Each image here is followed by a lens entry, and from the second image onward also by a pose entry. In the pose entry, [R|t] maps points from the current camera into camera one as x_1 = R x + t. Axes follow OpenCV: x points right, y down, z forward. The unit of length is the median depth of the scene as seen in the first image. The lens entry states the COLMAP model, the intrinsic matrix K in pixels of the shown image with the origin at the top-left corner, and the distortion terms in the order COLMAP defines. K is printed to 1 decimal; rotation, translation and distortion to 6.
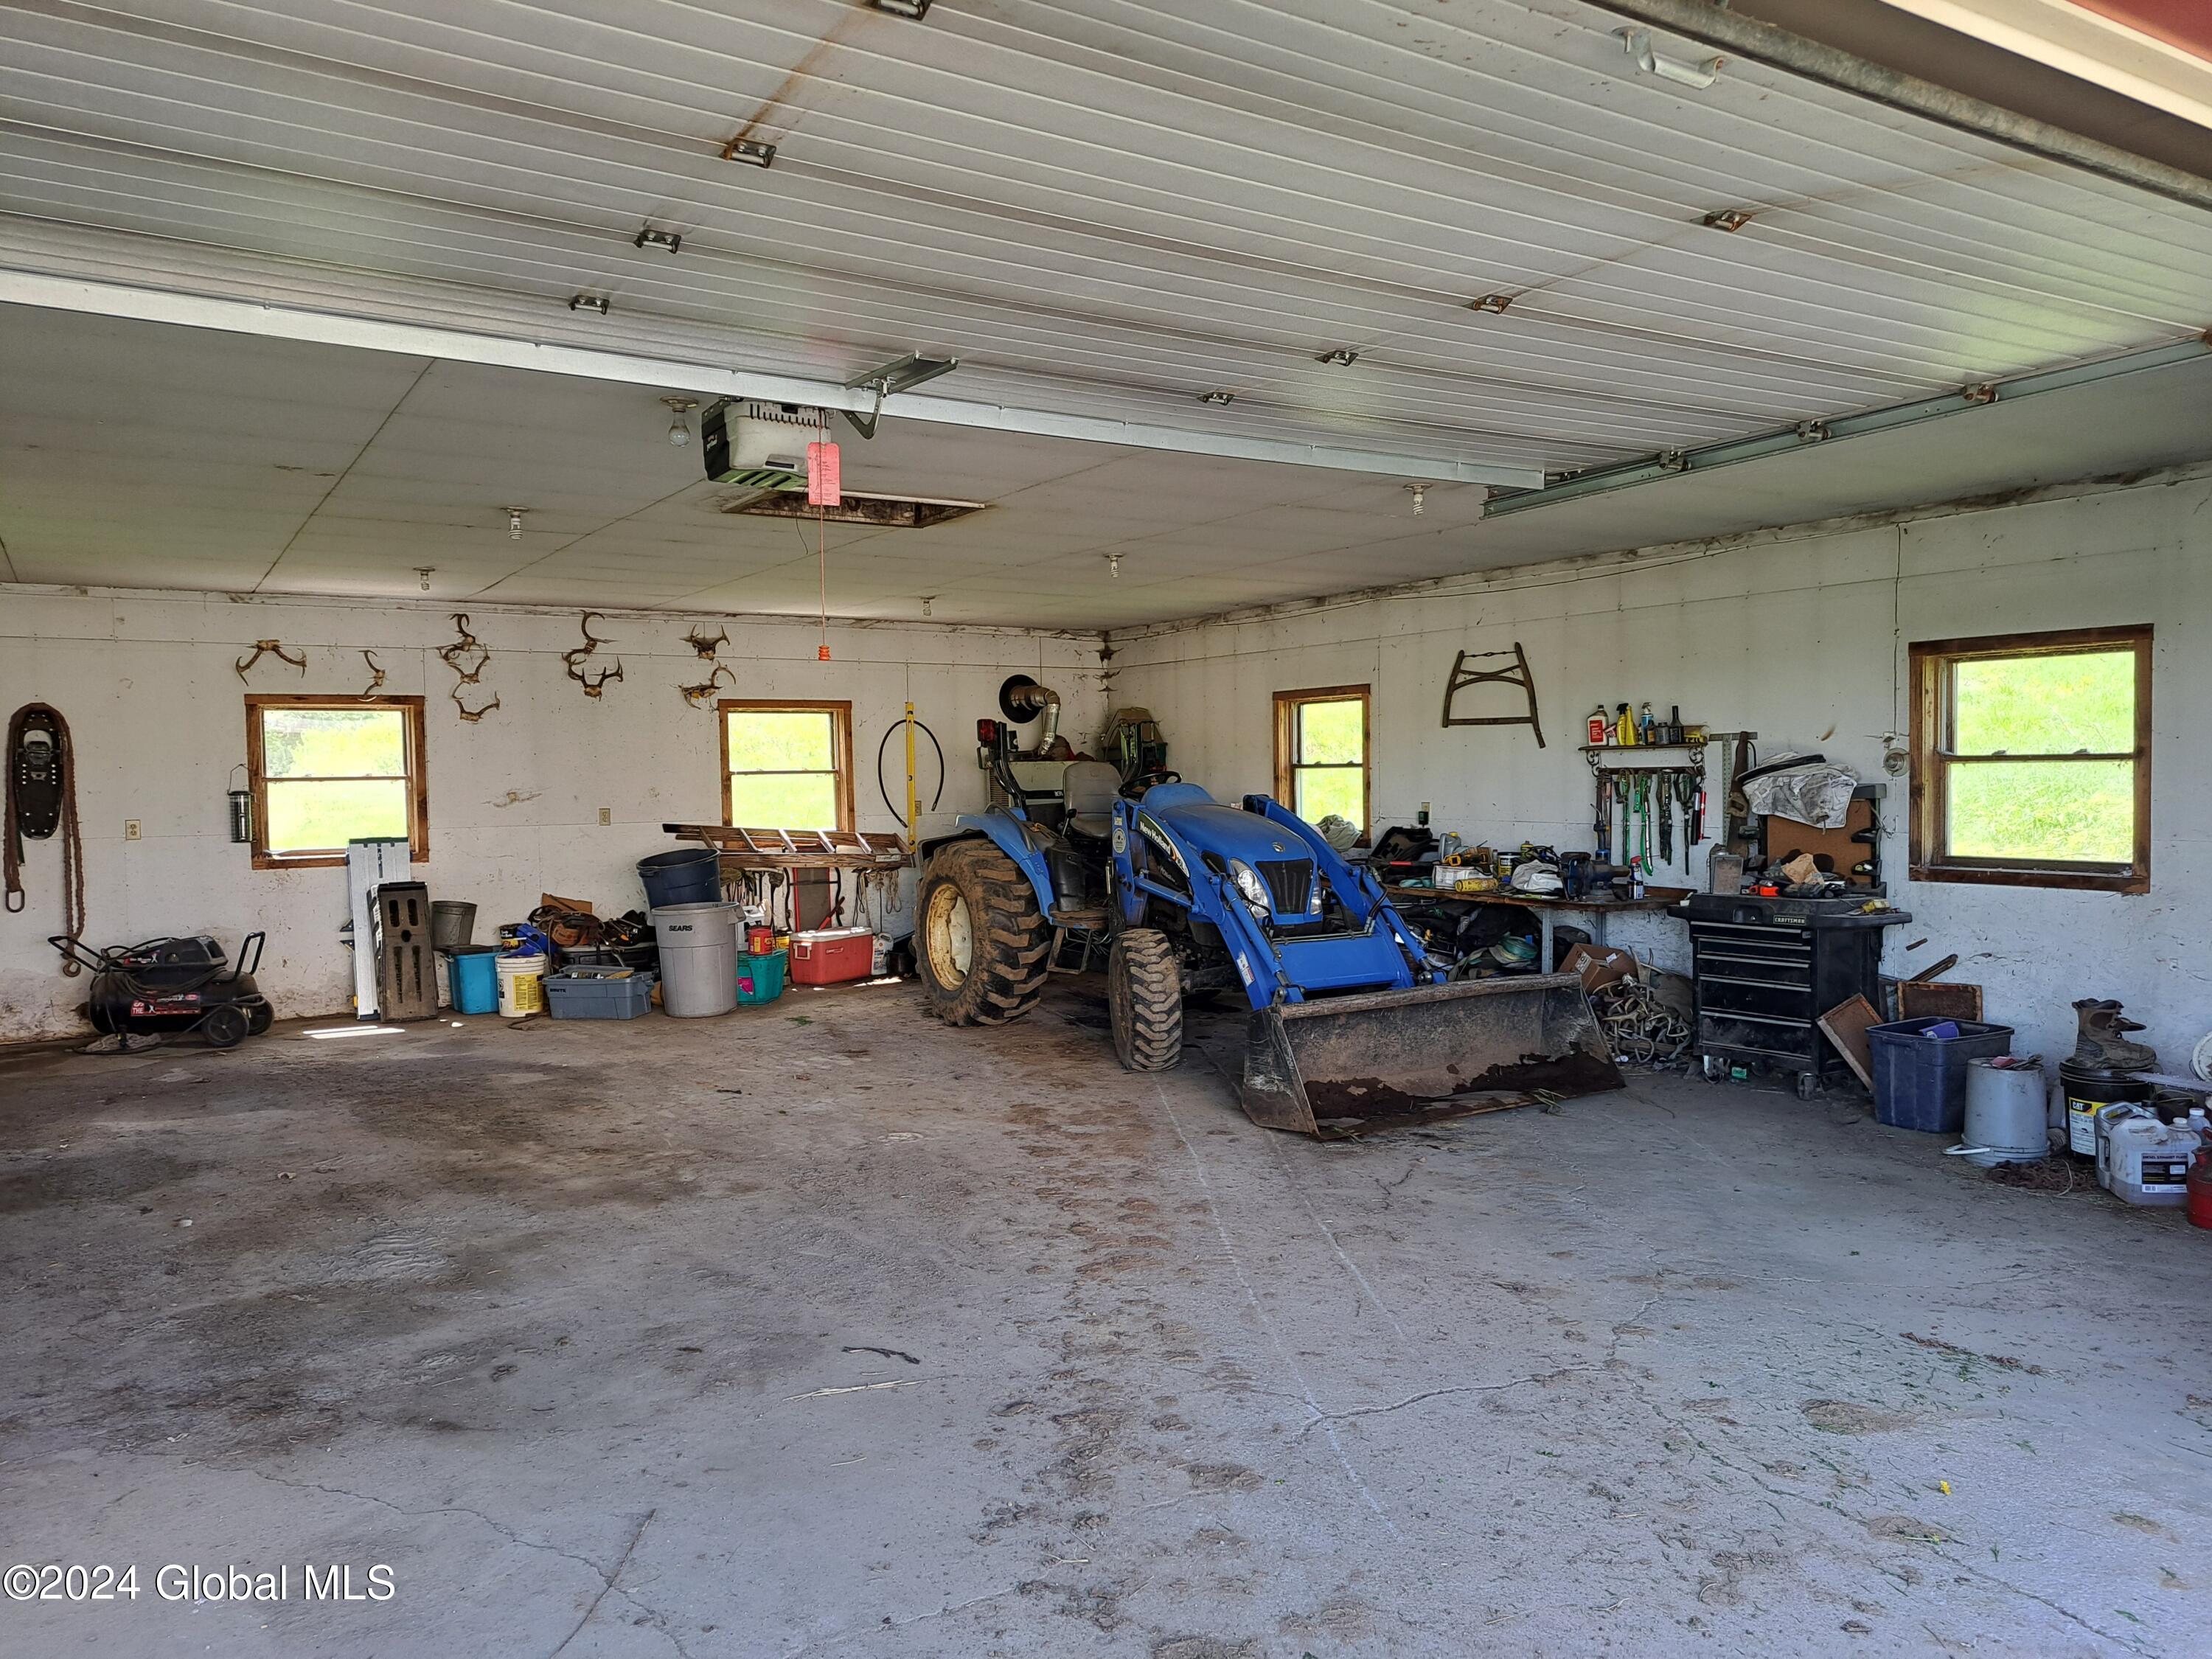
lens RADIAL K [[1559.6, 0, 1106.0], [0, 1559.6, 829.5], [0, 0, 1]] dist [0.075885, -0.091404]
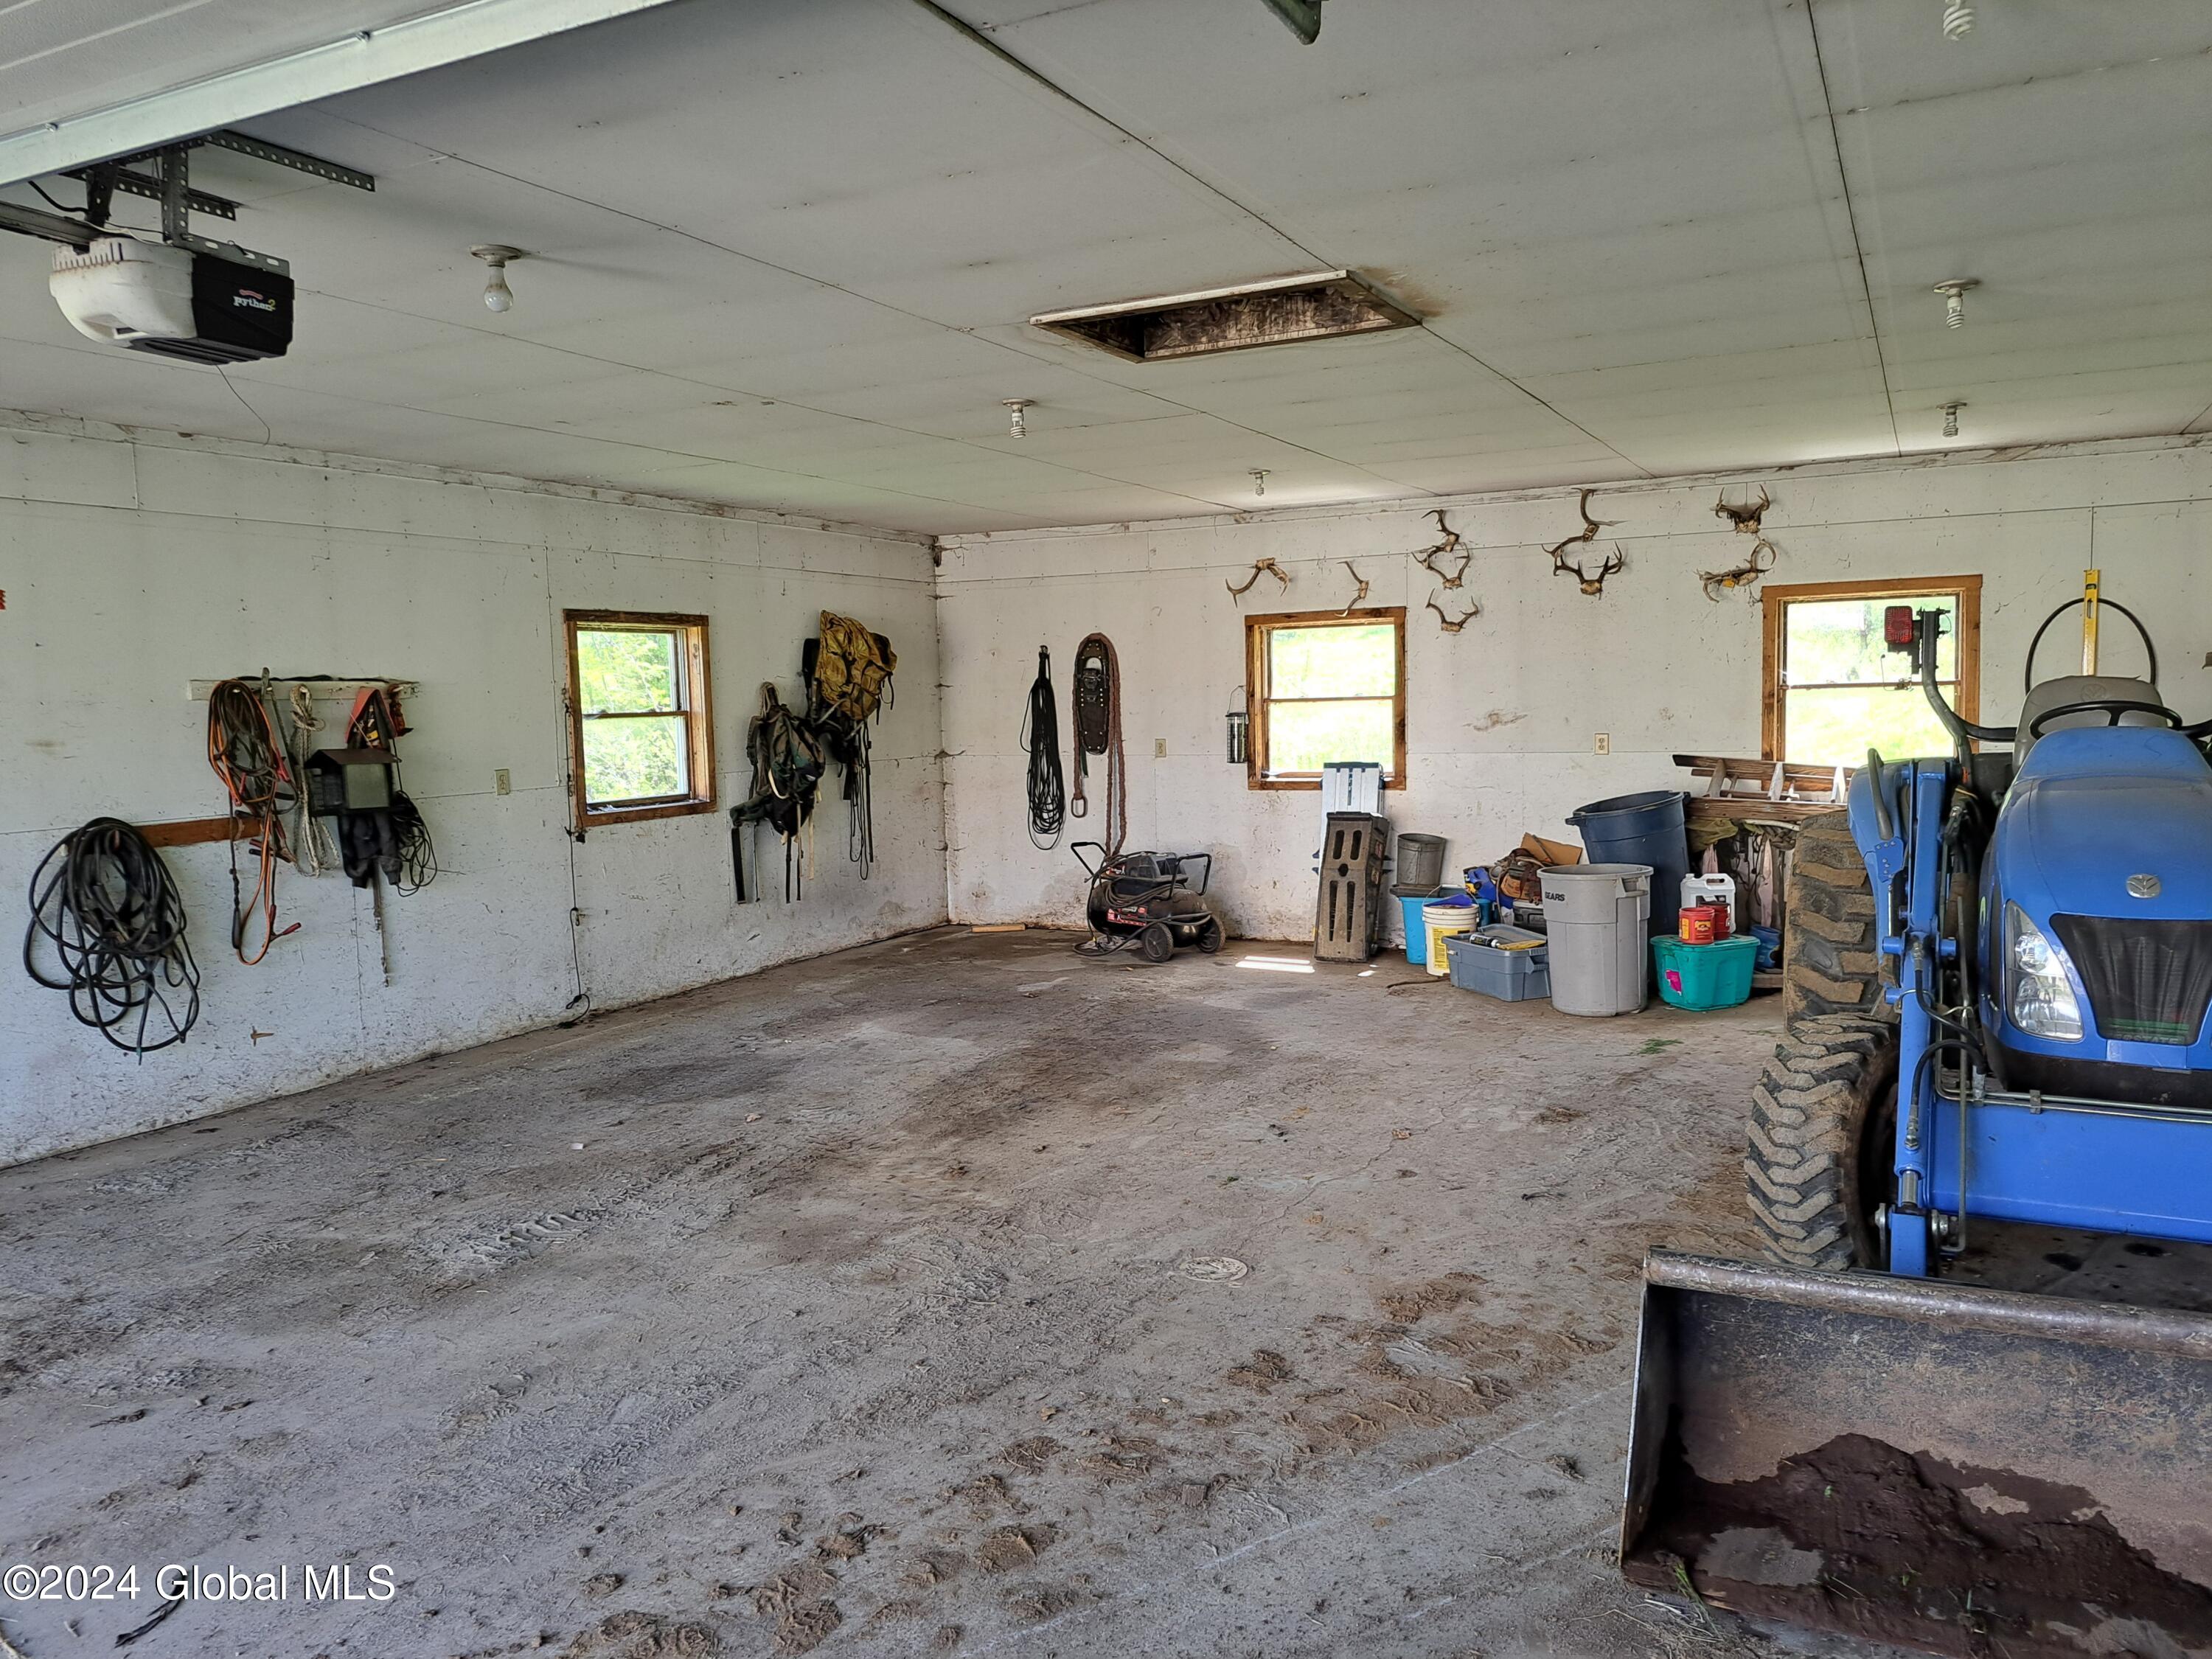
lens RADIAL K [[1559.6, 0, 1106.0], [0, 1559.6, 829.5], [0, 0, 1]] dist [0.075885, -0.091404]
pose [[0.525003, 0.076773, -0.847631, 0.264635], [-0.013090, 0.996534, 0.082152, -0.030659], [0.851000, -0.032035, 0.524188, 0.403490]]
